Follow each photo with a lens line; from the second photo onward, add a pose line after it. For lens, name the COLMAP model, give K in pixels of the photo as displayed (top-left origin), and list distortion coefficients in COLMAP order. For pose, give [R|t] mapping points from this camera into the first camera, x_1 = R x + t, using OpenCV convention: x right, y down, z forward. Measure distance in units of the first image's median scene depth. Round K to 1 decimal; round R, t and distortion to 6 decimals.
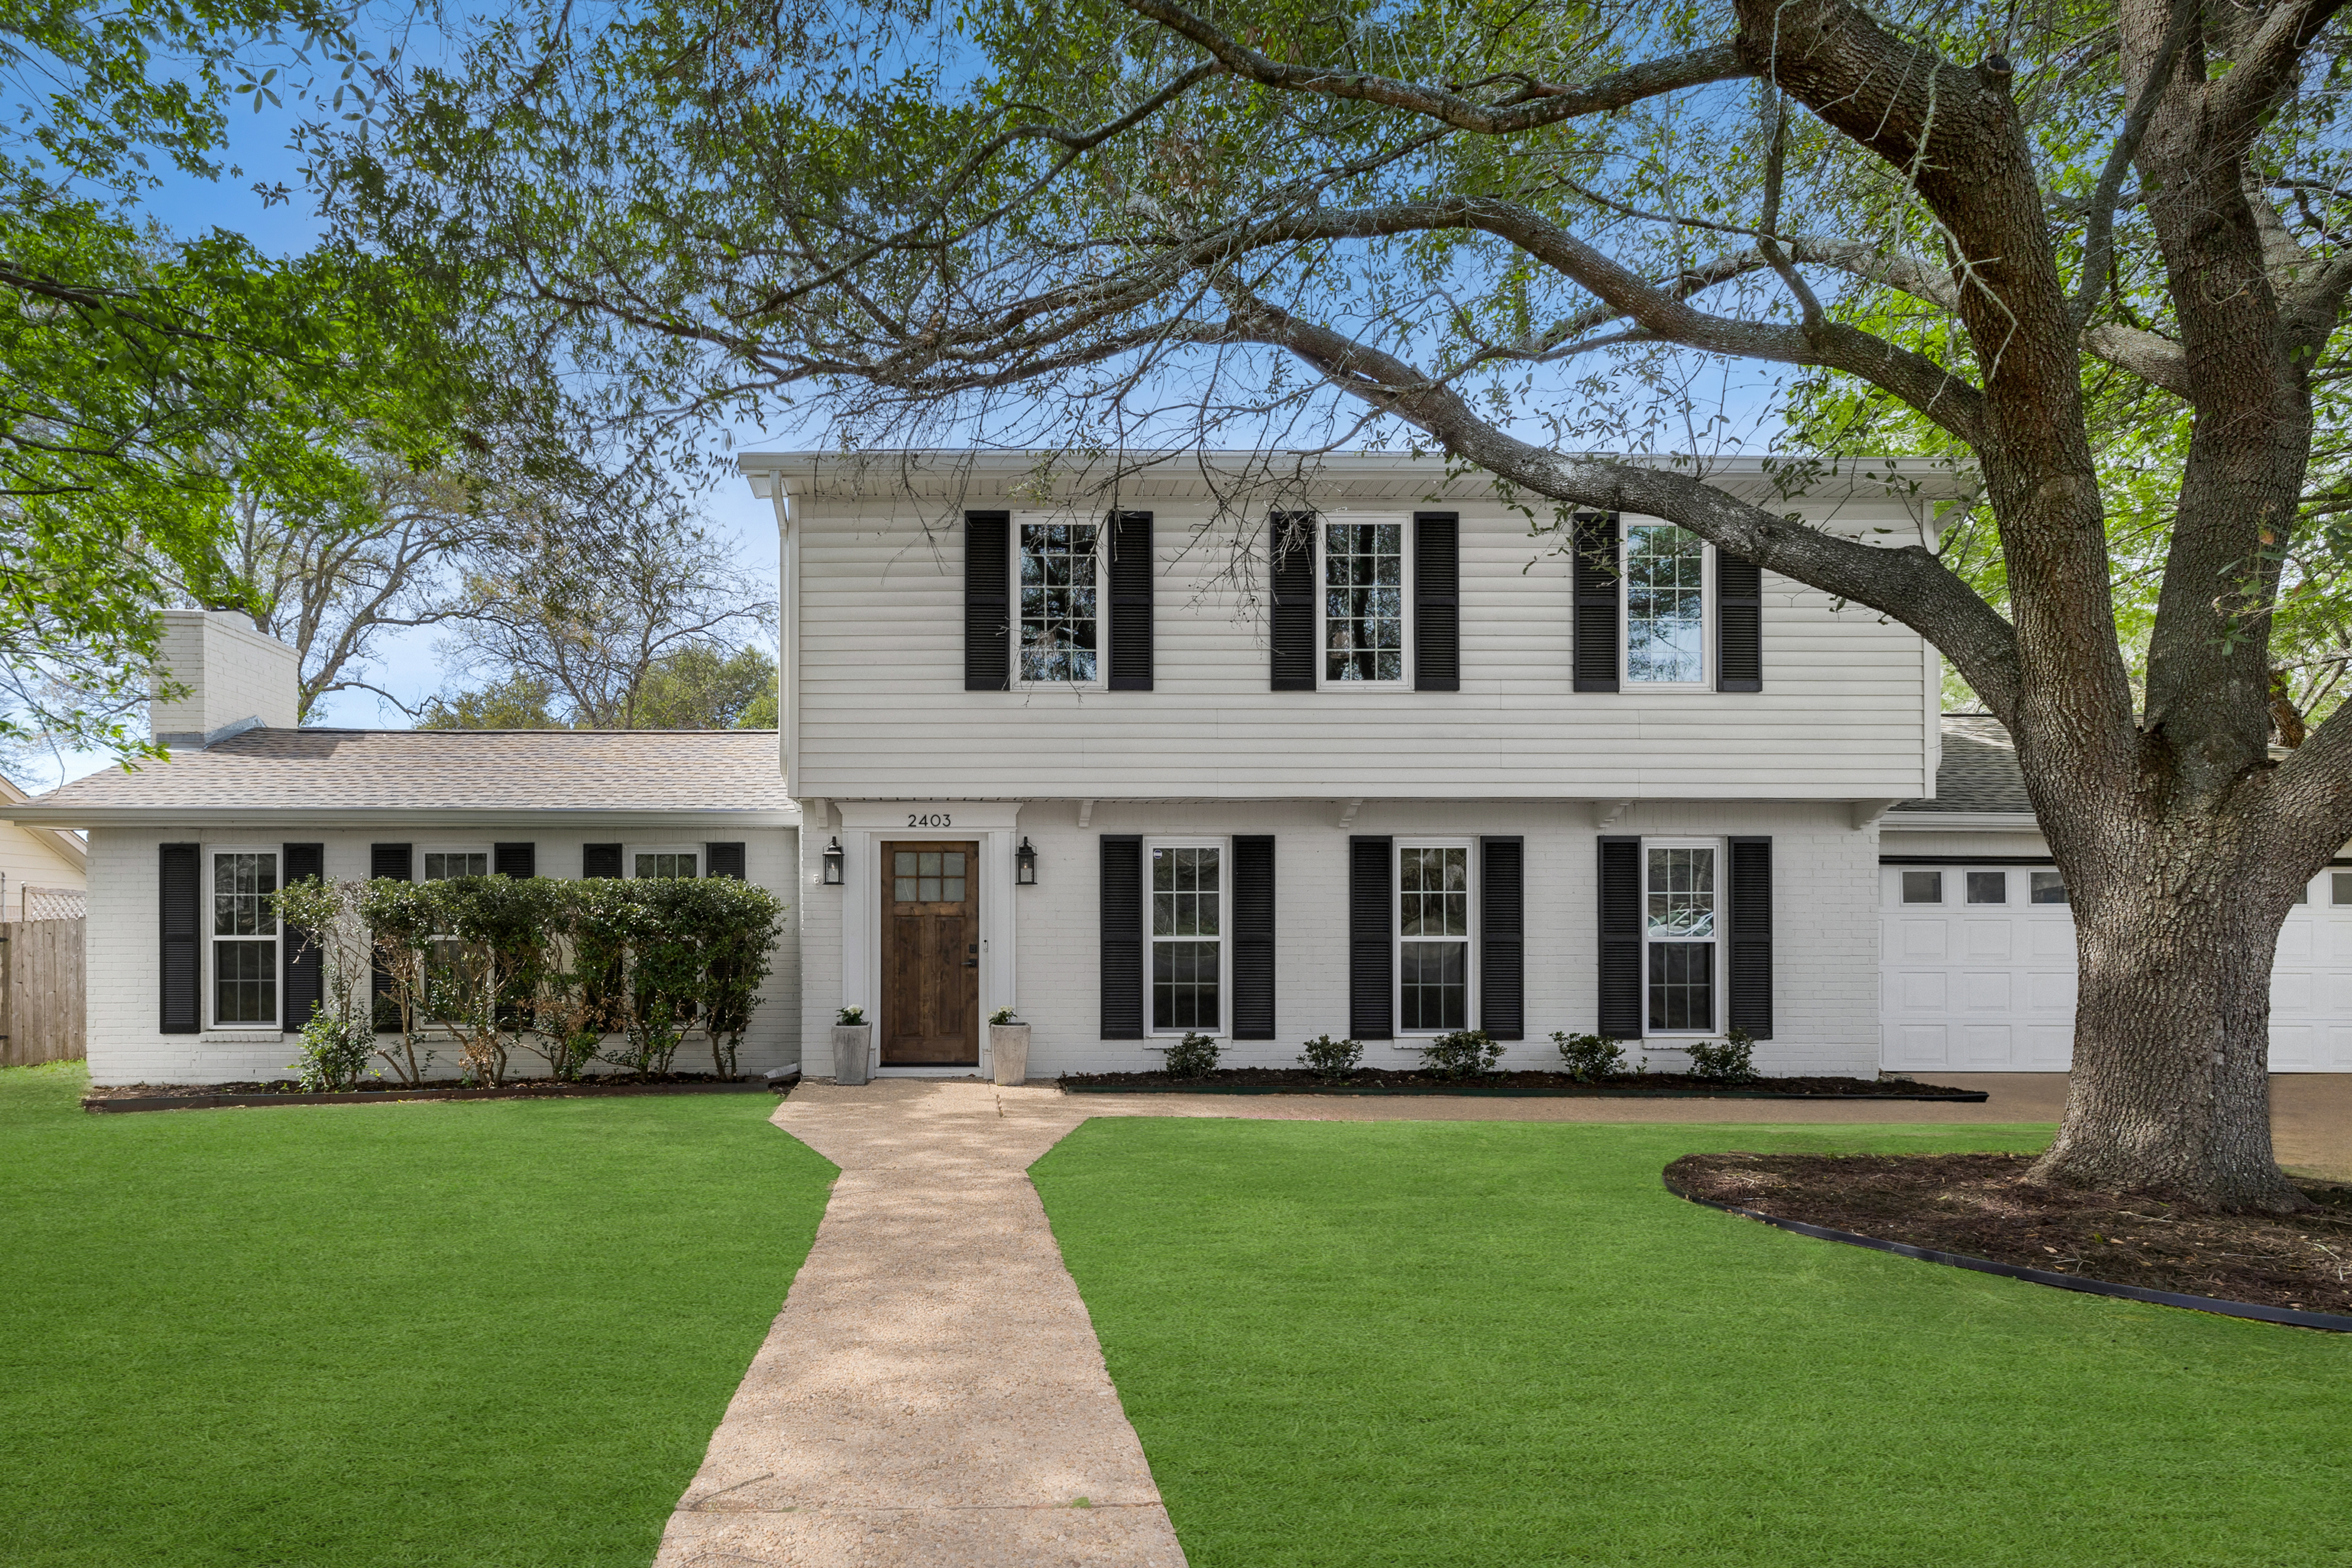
lens RADIAL K [[1000.0, 0, 1111.5], [0, 1000.0, 789.2], [0, 0, 1]] dist [0.004481, 0.000089]
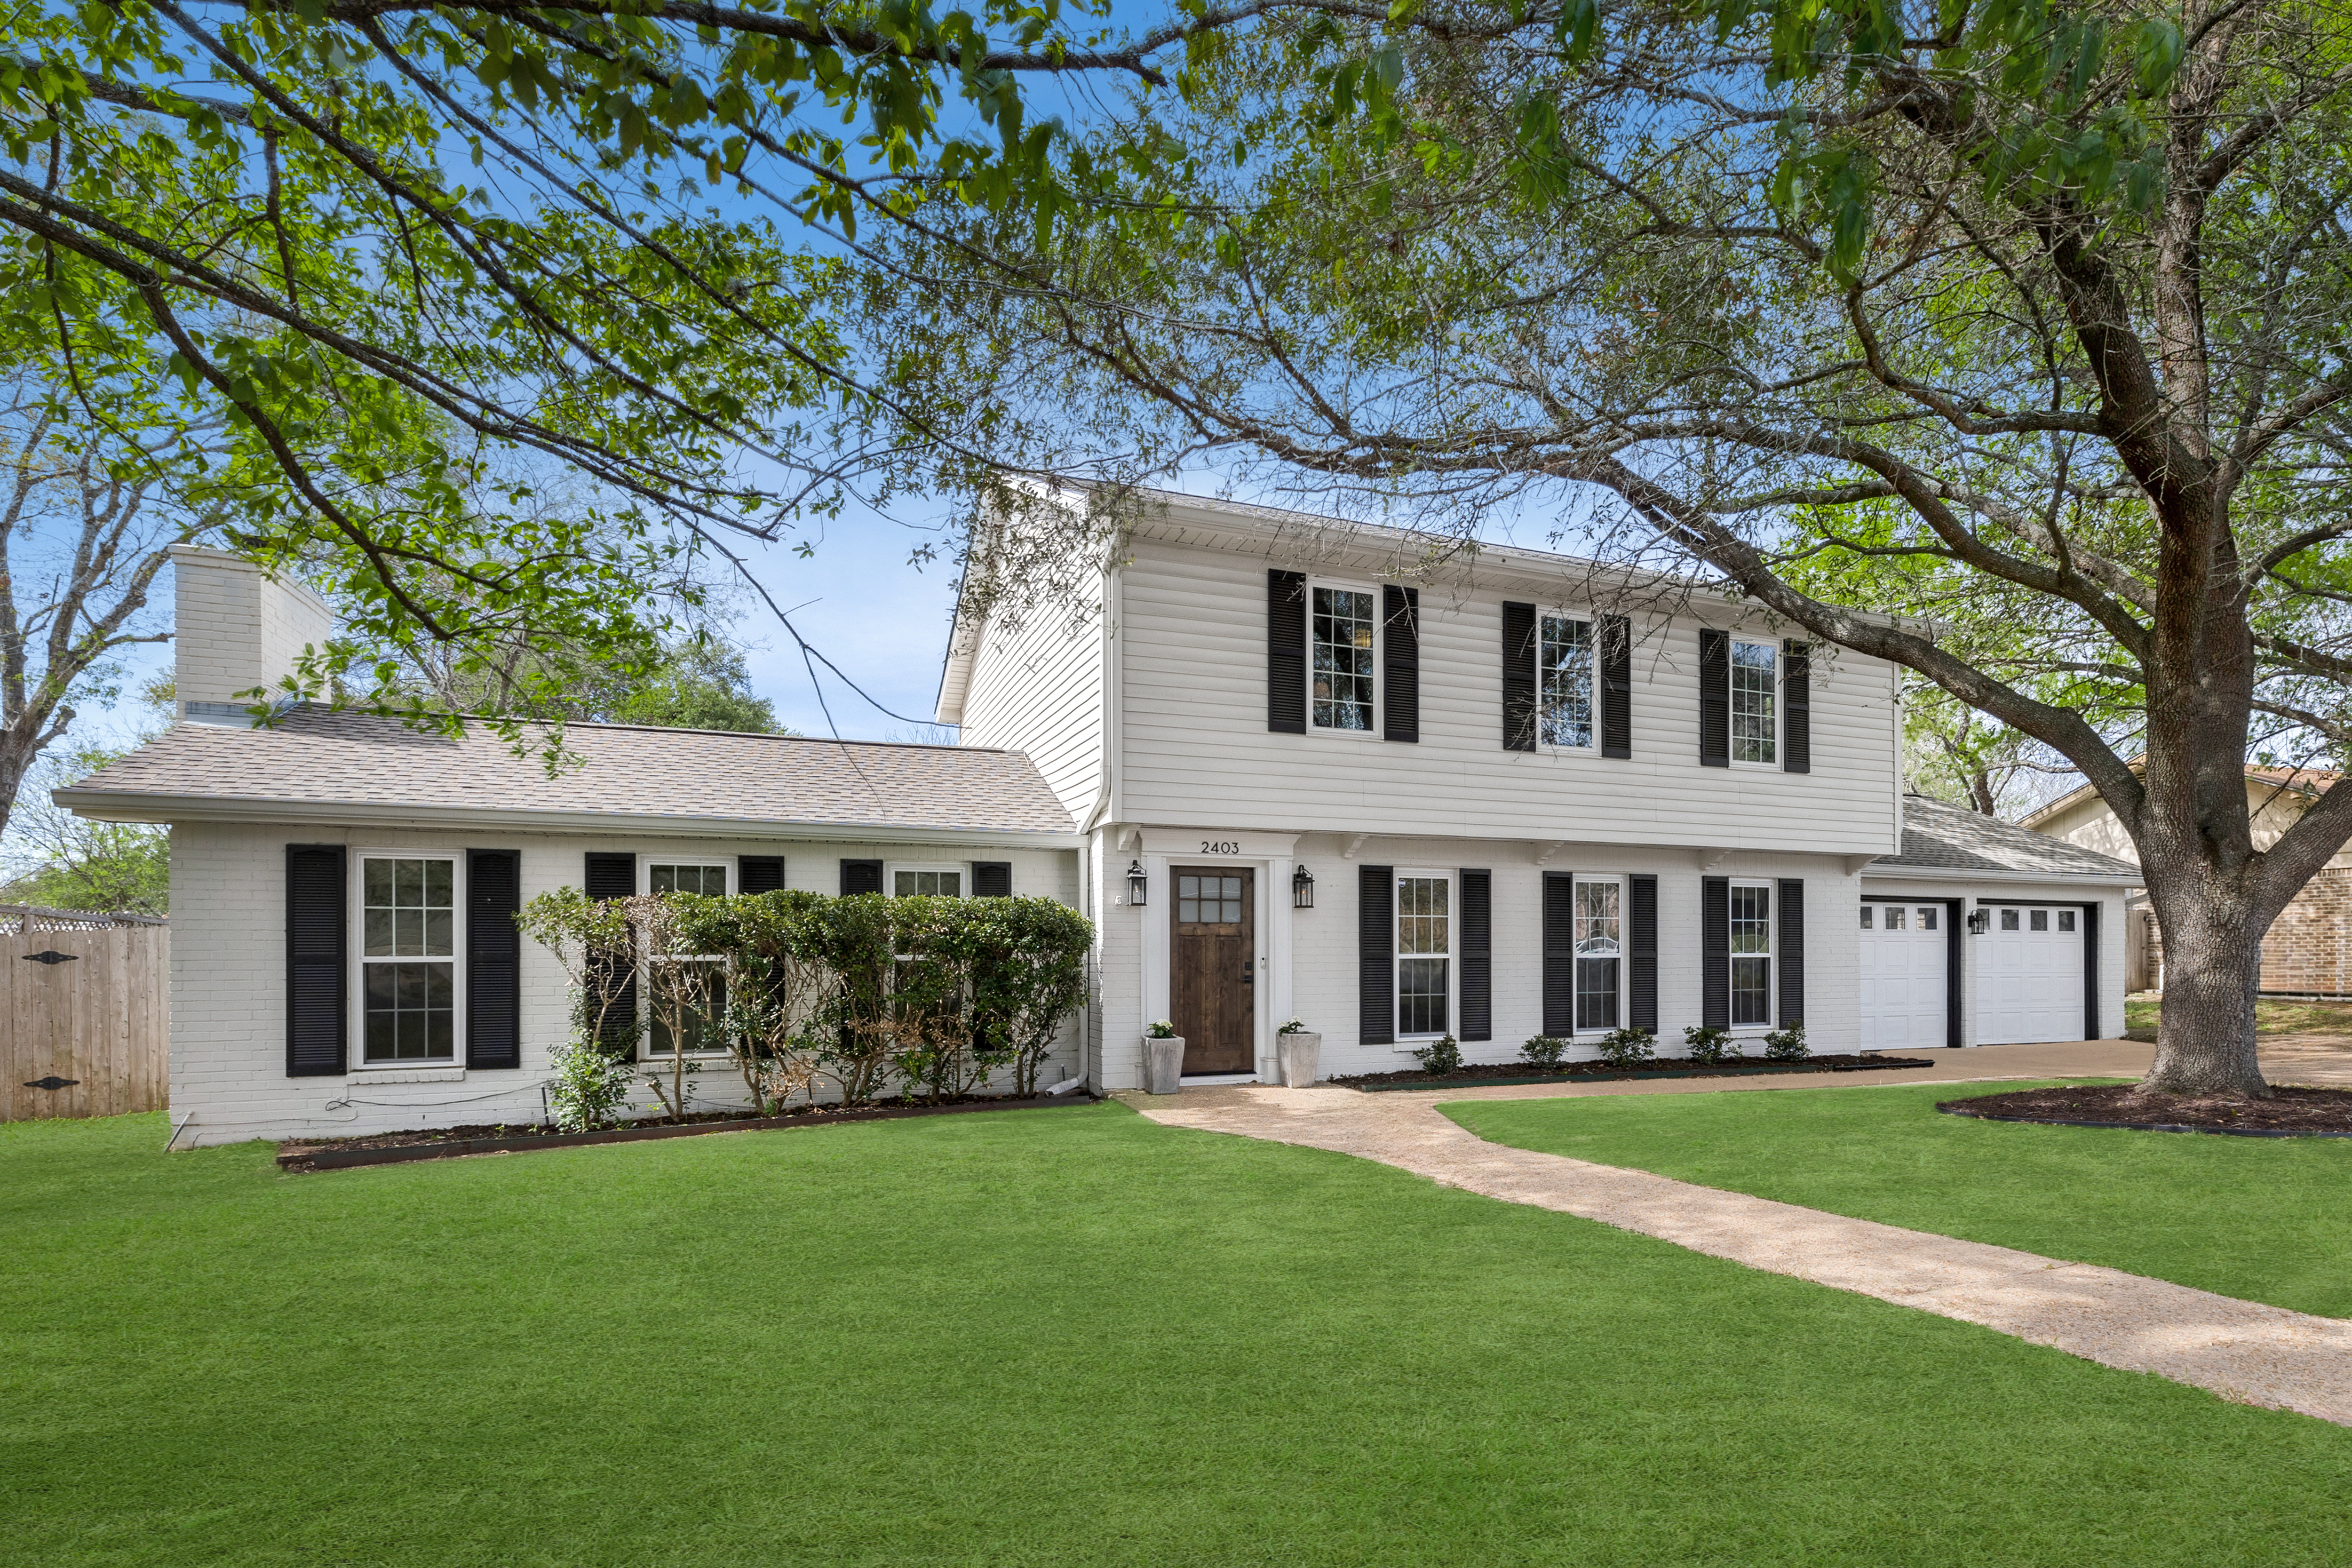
lens RADIAL K [[1000.2, 0, 1185.2], [0, 1000.2, 798.8], [0, 0, 1]] dist [0.004481, 0.000089]
pose [[0.944841, 0.047517, 0.324065, -0.586135], [-0.044123, 0.998867, -0.017817, -0.000488], [-0.324545, 0.002536, 0.945867, -0.015973]]
